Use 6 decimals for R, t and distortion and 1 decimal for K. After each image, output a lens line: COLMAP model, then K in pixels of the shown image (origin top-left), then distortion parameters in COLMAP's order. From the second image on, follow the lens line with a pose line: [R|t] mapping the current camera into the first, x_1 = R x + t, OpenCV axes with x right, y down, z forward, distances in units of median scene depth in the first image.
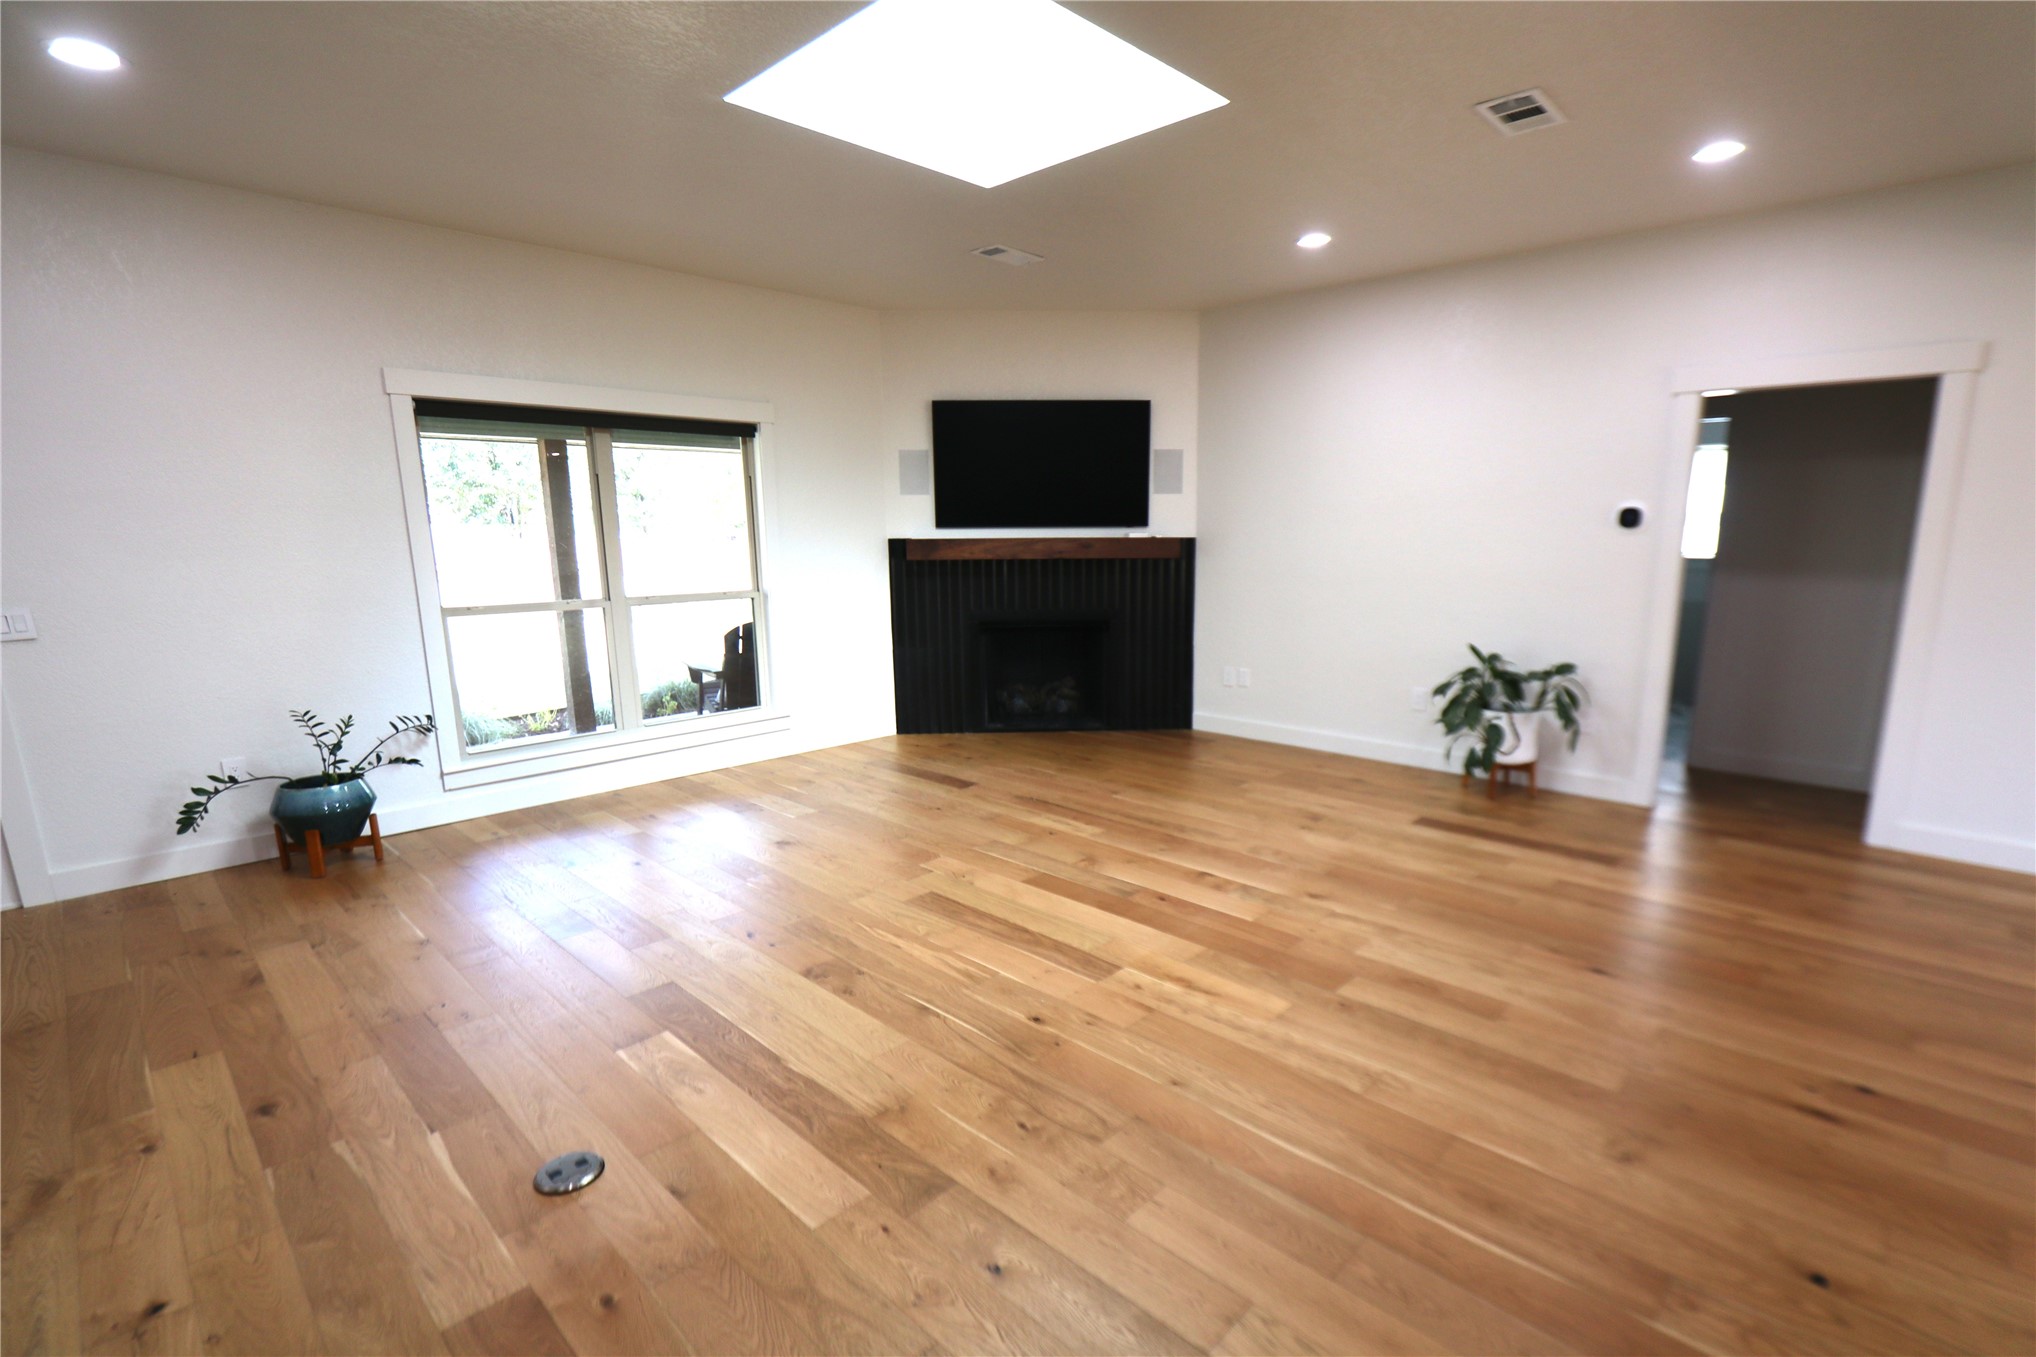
lens RADIAL K [[935.1, 0, 1058.7], [0, 935.1, 716.9], [0, 0, 1]] dist [-0.017629, 0.001127]
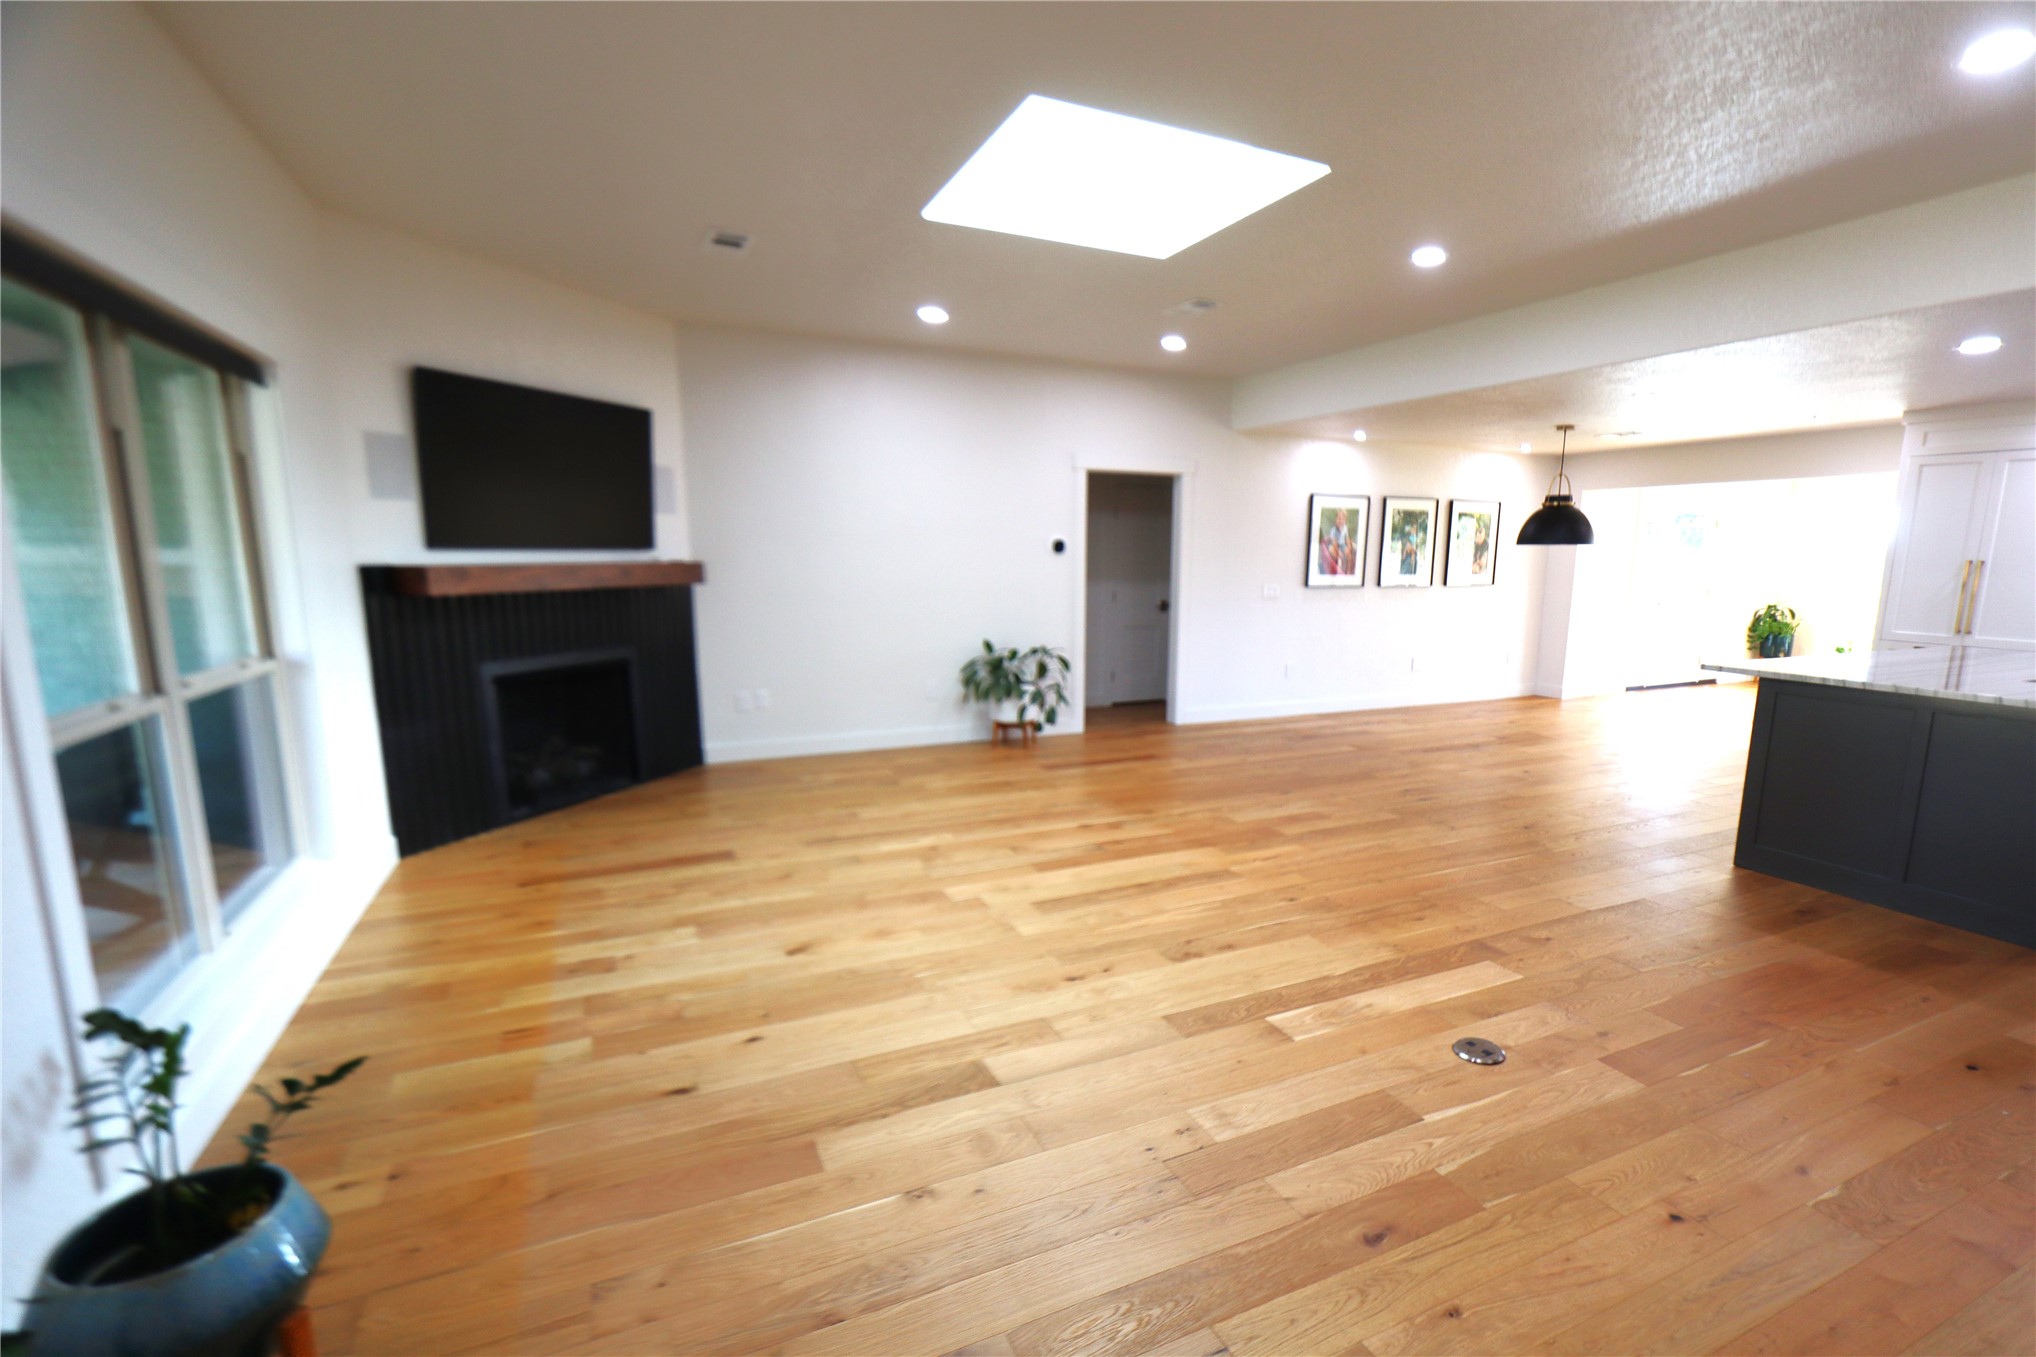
lens RADIAL K [[935.1, 0, 1058.7], [0, 935.1, 716.9], [0, 0, 1]] dist [-0.017629, 0.001127]
pose [[0.369946, -0.154957, 0.916040, -0.768502], [0.176328, 0.979782, 0.094528, -0.078616], [-0.912167, 0.126553, 0.389789, 0.400481]]
